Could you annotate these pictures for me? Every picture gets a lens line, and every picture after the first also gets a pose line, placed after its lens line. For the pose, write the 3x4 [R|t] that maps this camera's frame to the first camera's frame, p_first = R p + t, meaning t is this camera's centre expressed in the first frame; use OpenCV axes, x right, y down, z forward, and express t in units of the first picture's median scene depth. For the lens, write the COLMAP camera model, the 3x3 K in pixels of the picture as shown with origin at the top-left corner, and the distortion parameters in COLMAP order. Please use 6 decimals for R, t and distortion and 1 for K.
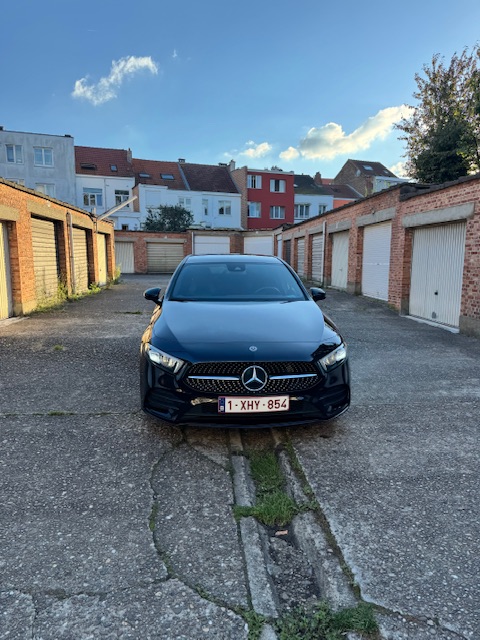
lens RADIAL K [[436.3, 0, 239.4], [0, 436.3, 320.3], [0, 0, 1]] dist [0.078392, -0.113653]
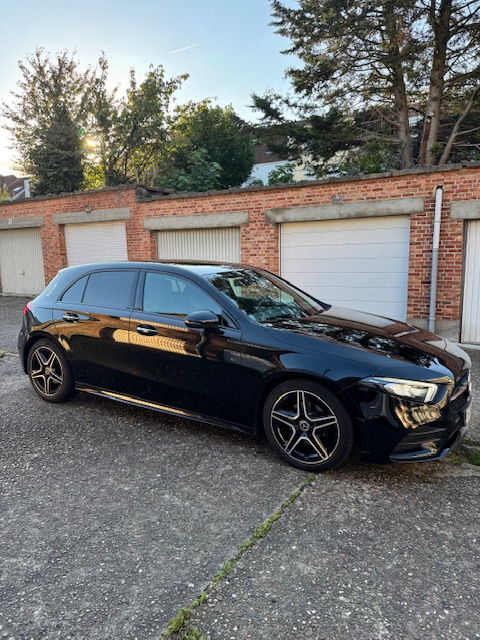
lens RADIAL K [[439.7, 0, 237.7], [0, 439.7, 322.0], [0, 0, 1]] dist [0.062609, -0.081234]
pose [[0.603048, -0.133203, 0.786505, -0.341975], [0.128821, 0.989280, 0.068772, -0.046919], [-0.787235, 0.059846, 0.613742, 0.245344]]
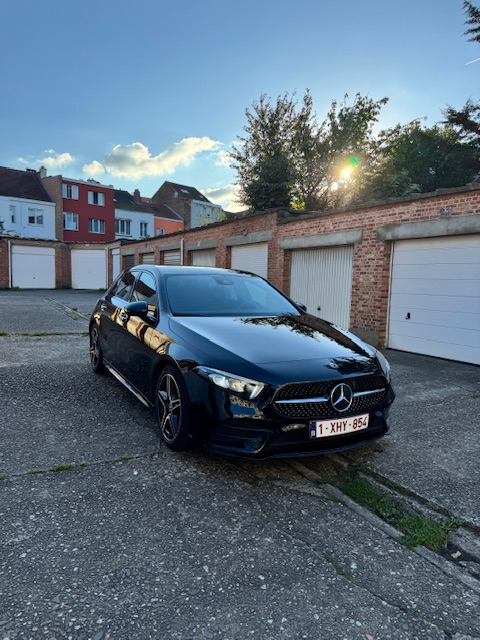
lens RADIAL K [[439.7, 0, 237.7], [0, 439.7, 322.0], [0, 0, 1]] dist [0.062609, -0.081234]
pose [[0.916284, -0.015866, 0.400214, -0.170623], [0.030653, 0.999062, -0.030571, -0.001718], [-0.399353, 0.040280, 0.915912, 0.069146]]
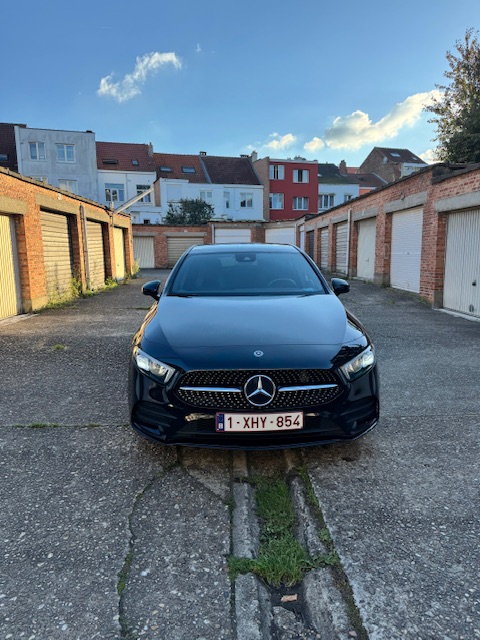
lens RADIAL K [[439.7, 0, 237.7], [0, 439.7, 322.0], [0, 0, 1]] dist [0.062609, -0.081234]
pose [[0.998302, -0.006990, -0.057834, 0.013006], [0.007972, 0.999828, 0.016767, -0.002667], [0.057707, -0.017199, 0.998185, 0.056036]]
